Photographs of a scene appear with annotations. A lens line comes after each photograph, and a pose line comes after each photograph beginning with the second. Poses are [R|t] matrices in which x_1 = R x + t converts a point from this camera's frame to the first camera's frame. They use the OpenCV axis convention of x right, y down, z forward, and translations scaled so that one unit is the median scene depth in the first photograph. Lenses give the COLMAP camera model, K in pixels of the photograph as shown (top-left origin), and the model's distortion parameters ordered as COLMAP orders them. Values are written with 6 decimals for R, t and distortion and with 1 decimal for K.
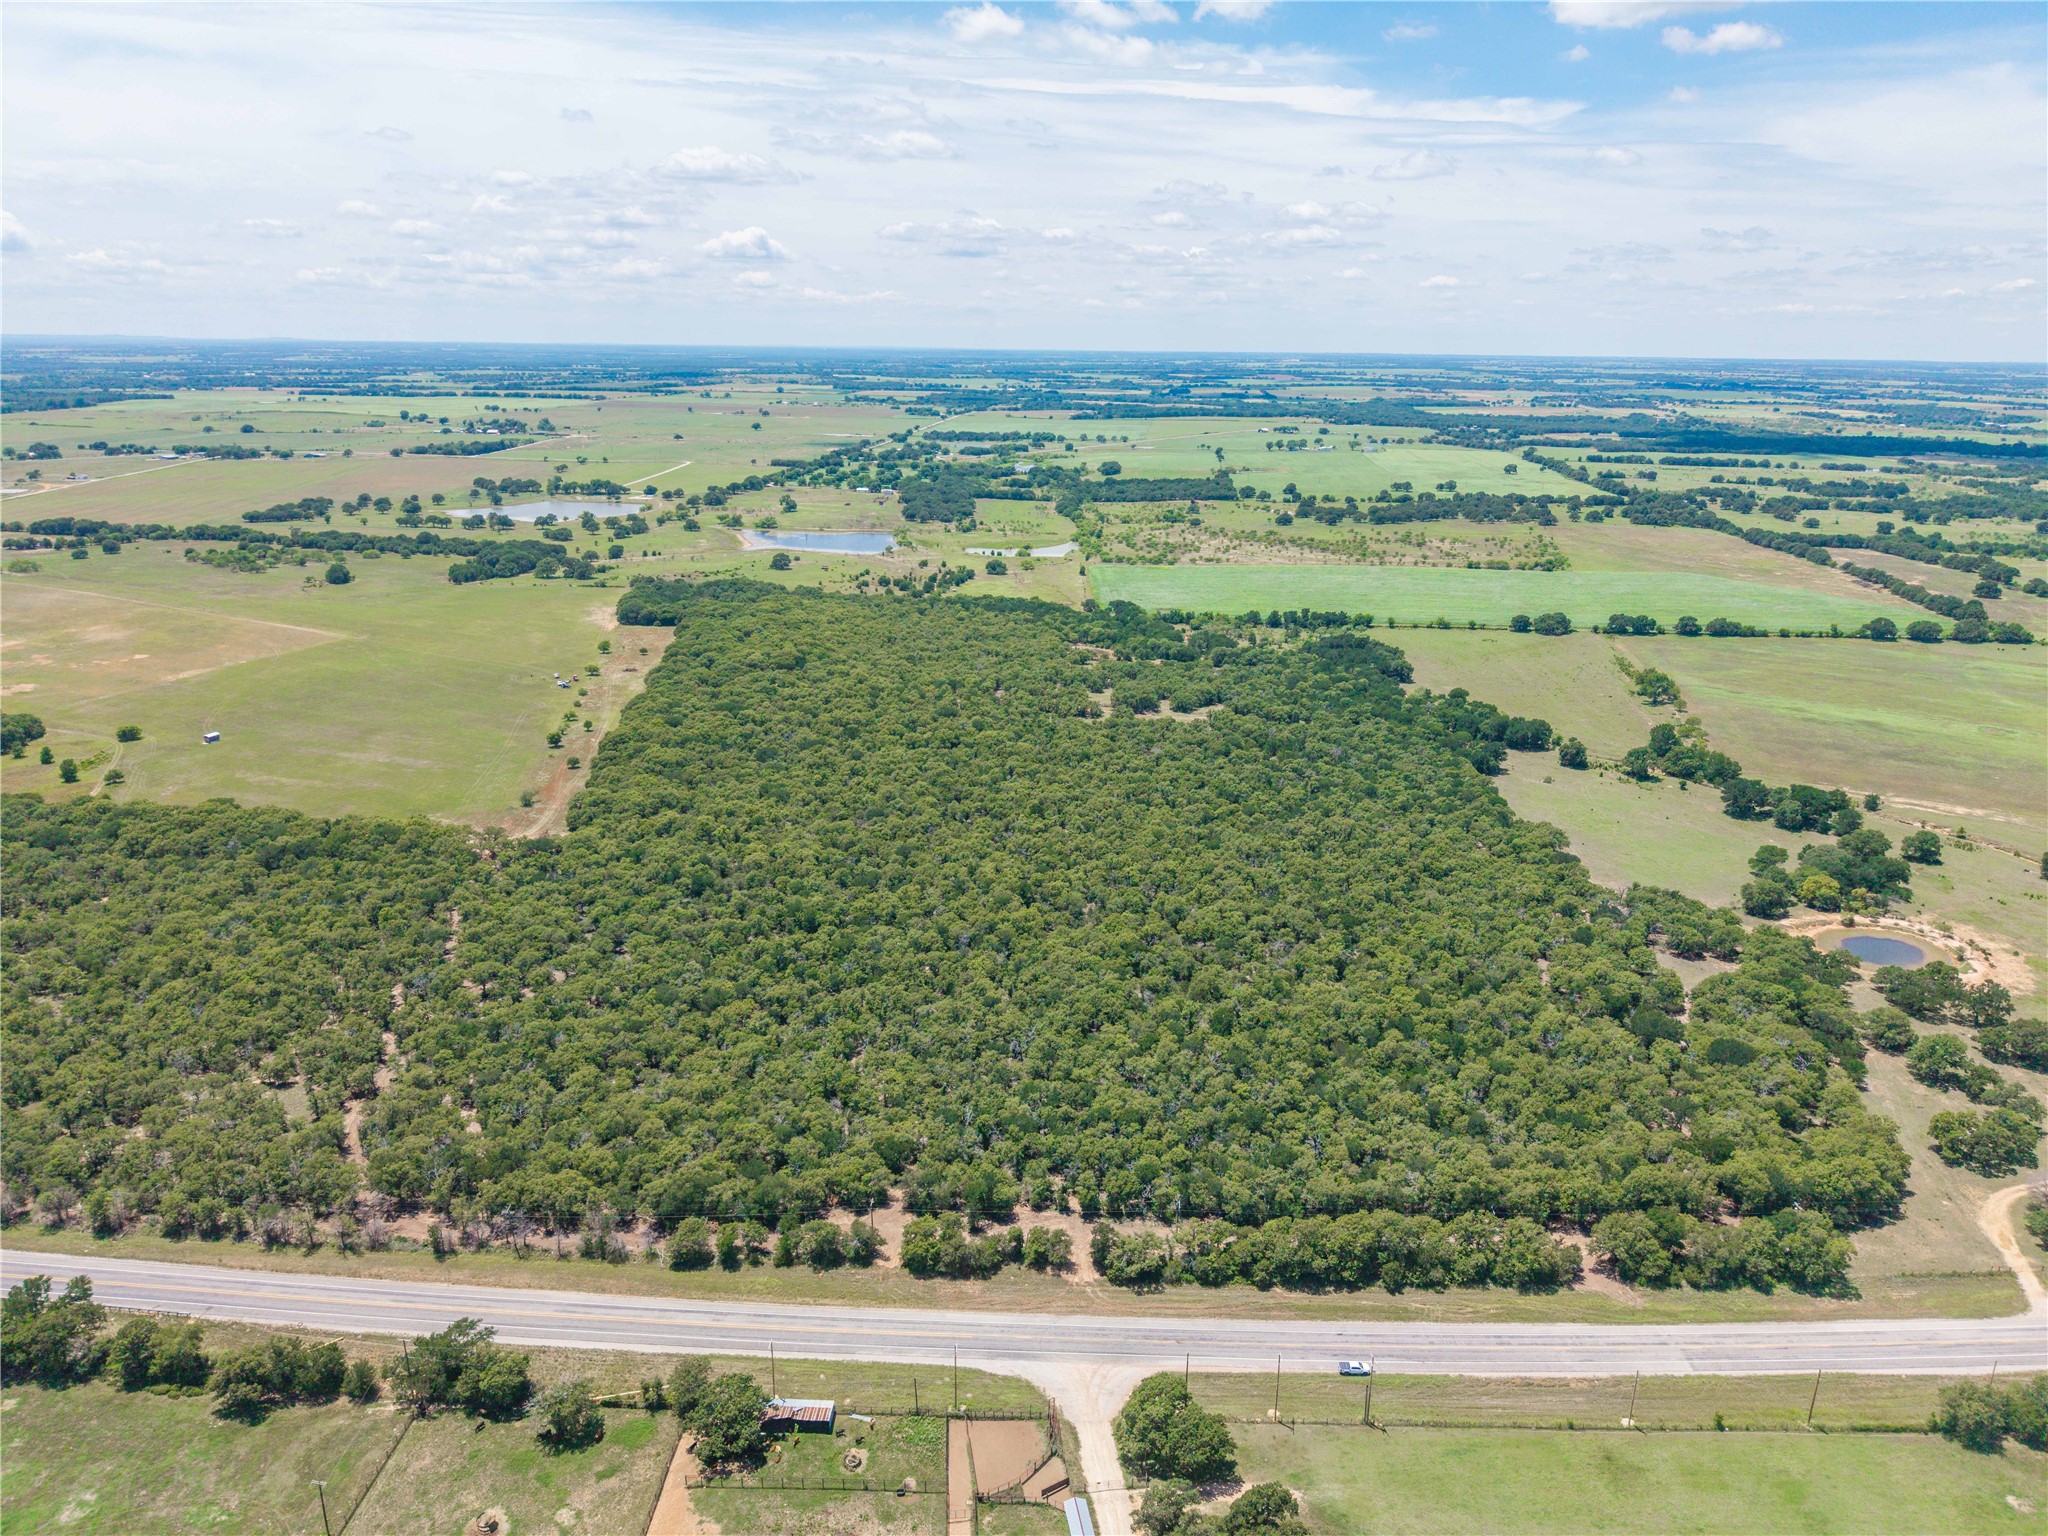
lens RADIAL K [[1415.6, 0, 1024.0], [0, 1415.6, 768.0], [0, 0, 1]] dist [0.006510, -0.007118]
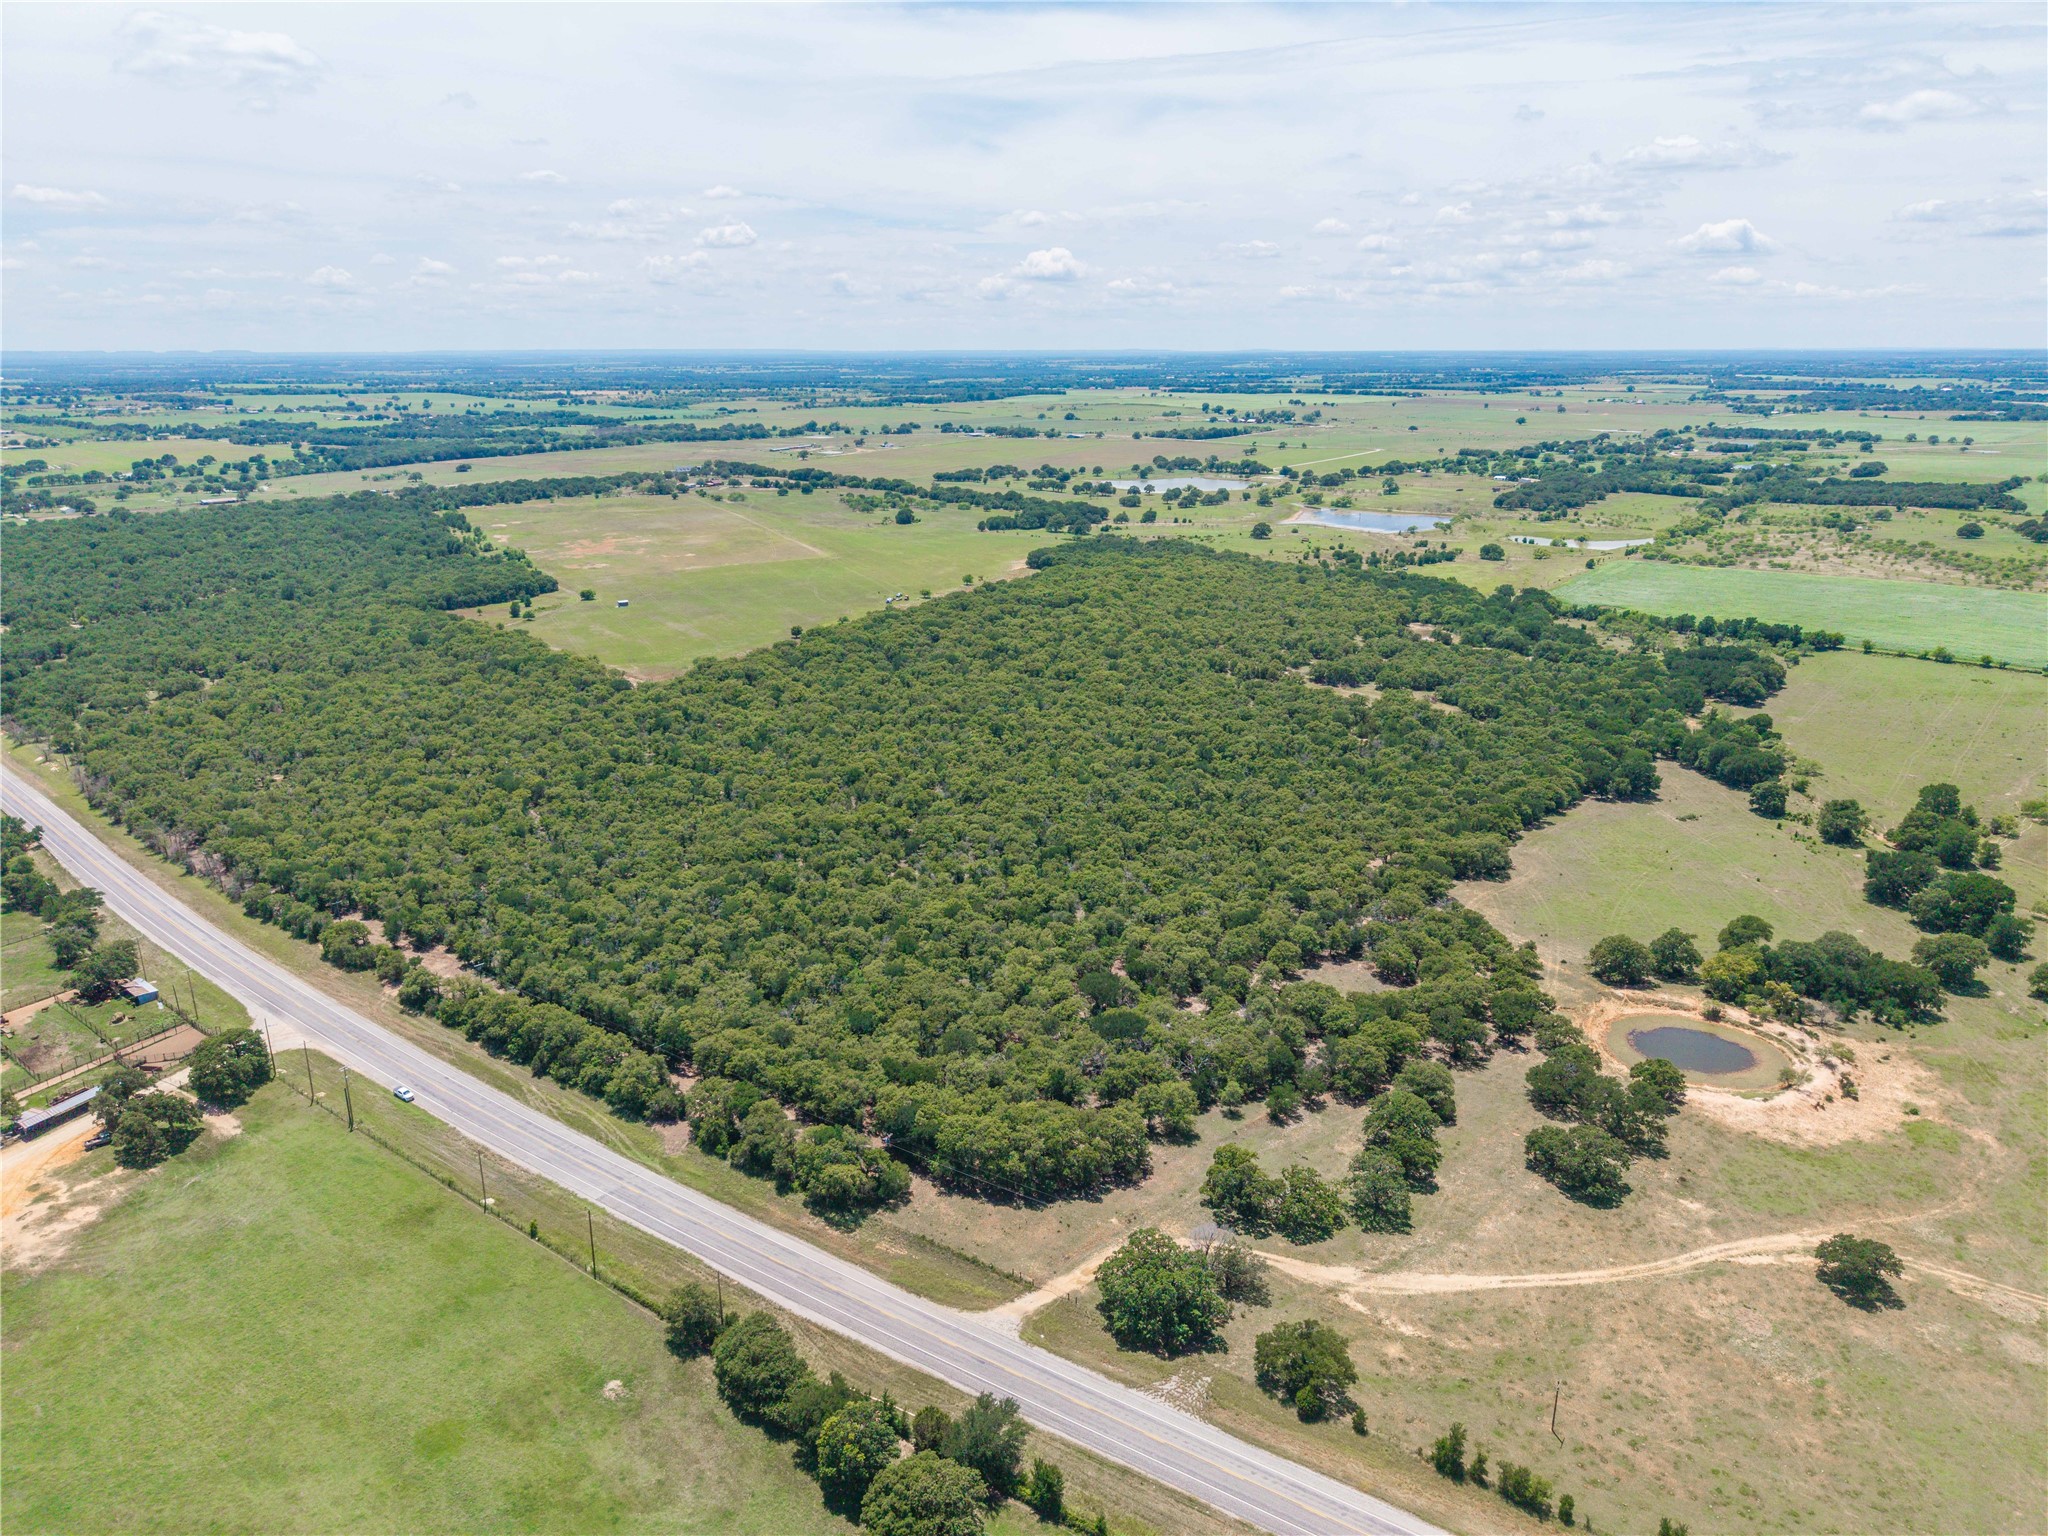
lens RADIAL K [[1437.6, 0, 1024.0], [0, 1437.6, 768.0], [0, 0, 1]] dist [0.005825, -0.006918]
pose [[0.781291, 0.158834, -0.603619, 0.071814], [-0.166862, 0.985033, 0.043220, 0.001063], [0.601449, 0.066953, 0.796101, 0.018462]]
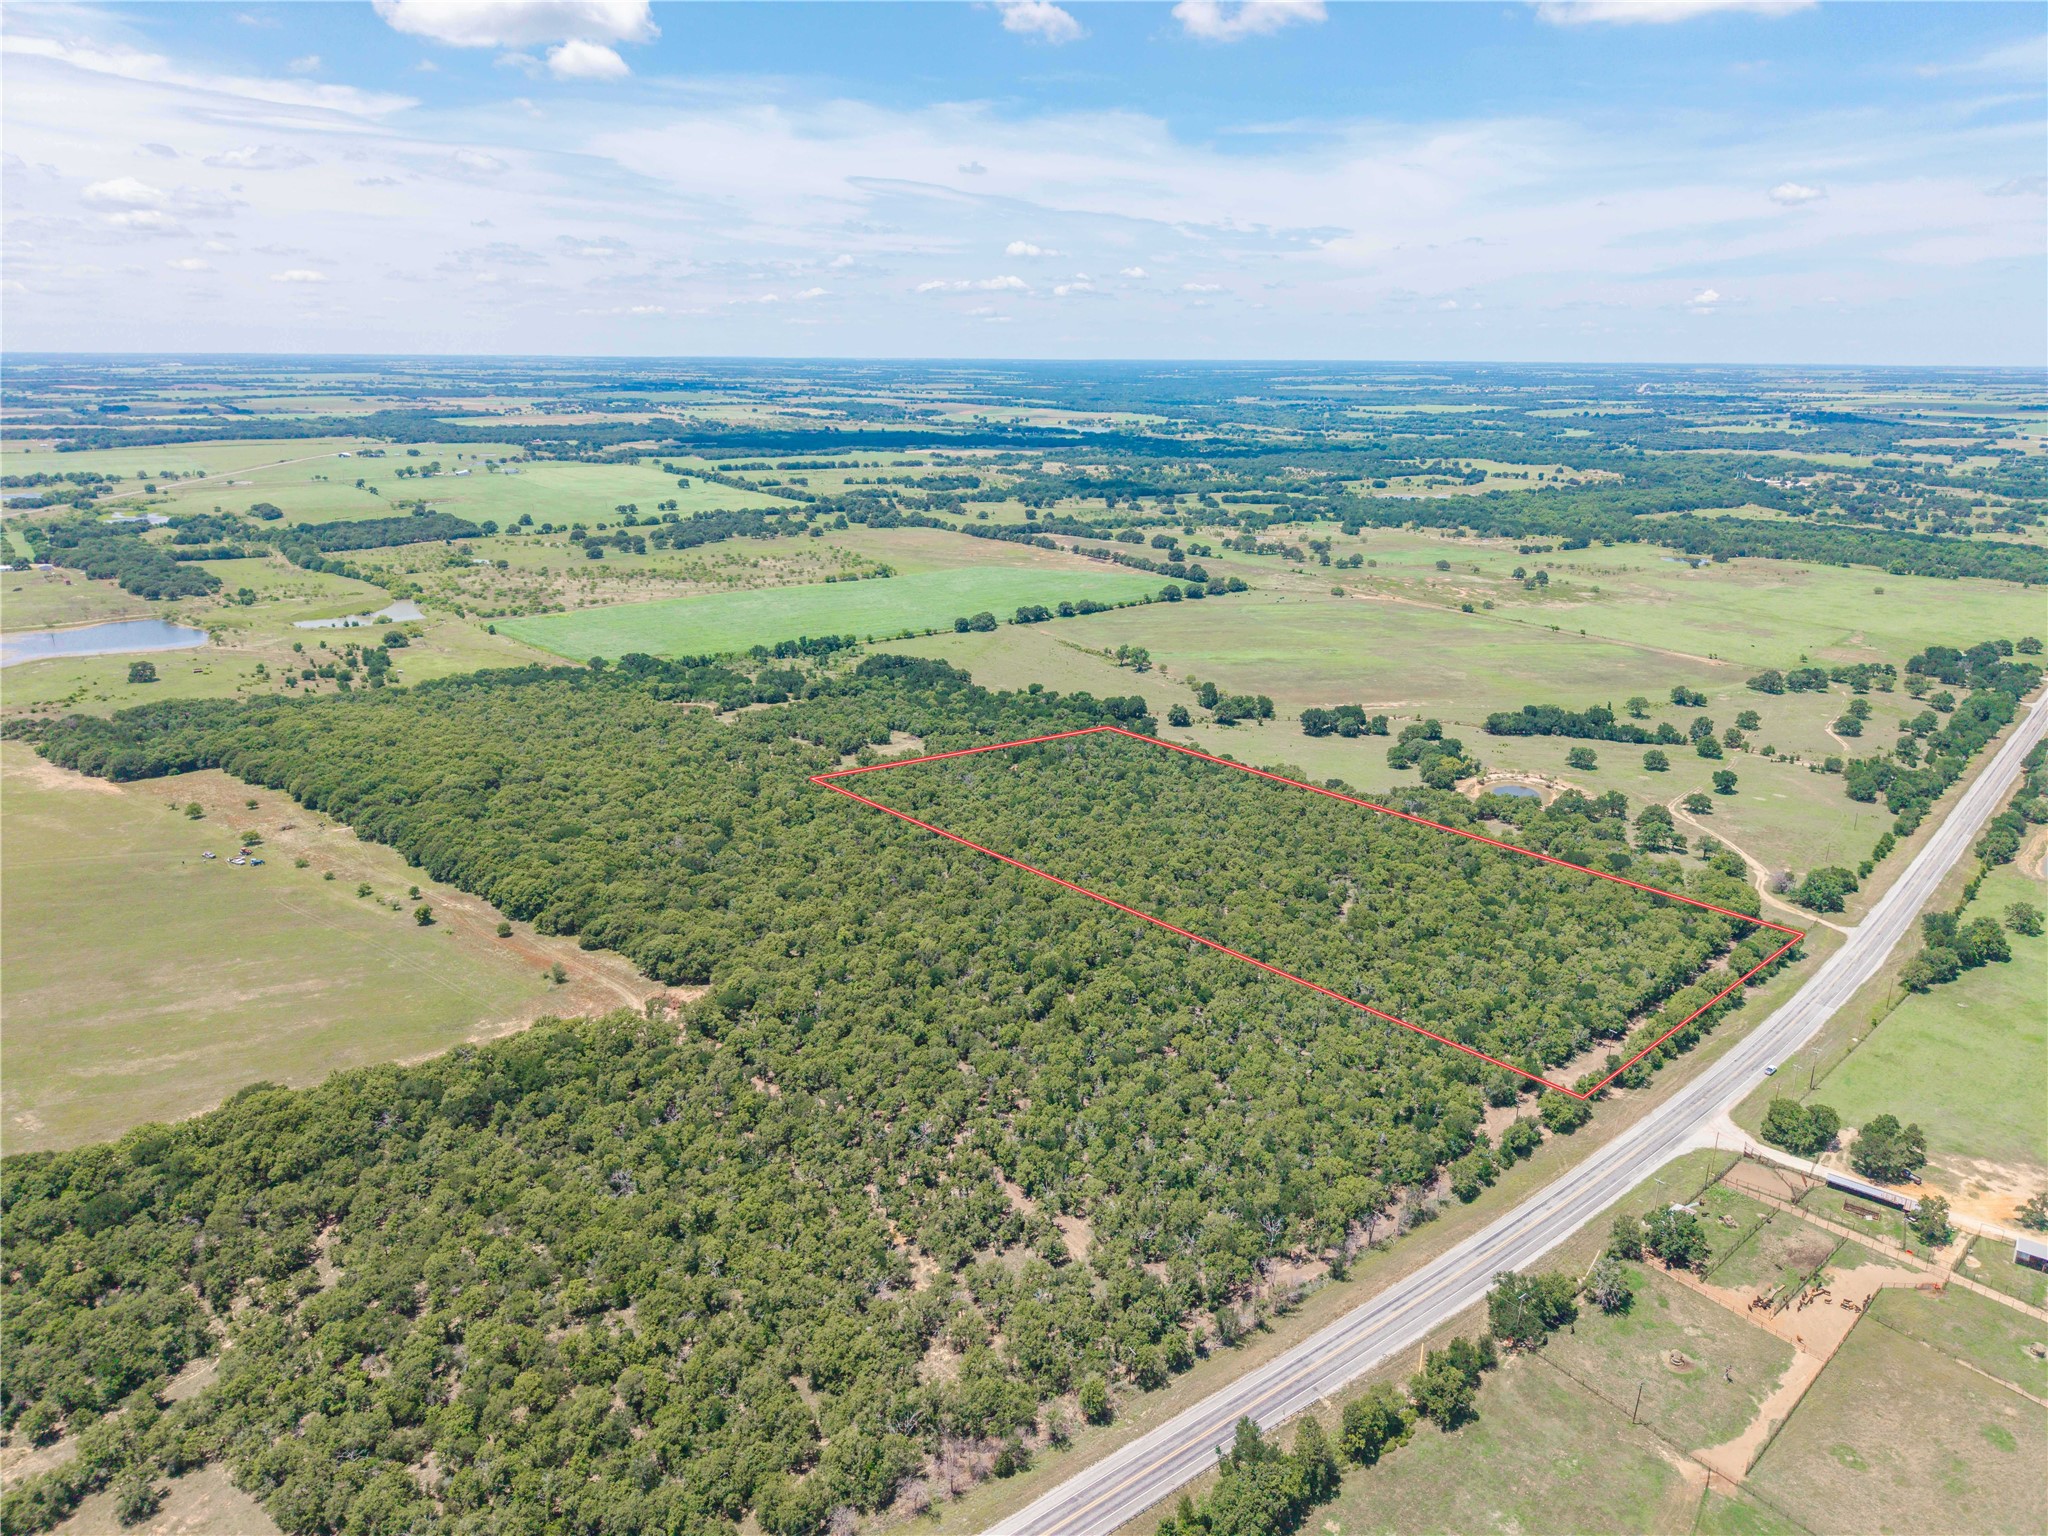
lens RADIAL K [[1437.6, 0, 1024.0], [0, 1437.6, 768.0], [0, 0, 1]] dist [0.005825, -0.006918]
pose [[0.714138, -0.198189, 0.671363, -0.081045], [0.196832, 0.977240, 0.079112, -0.012894], [-0.671762, 0.075649, 0.736895, 0.017306]]
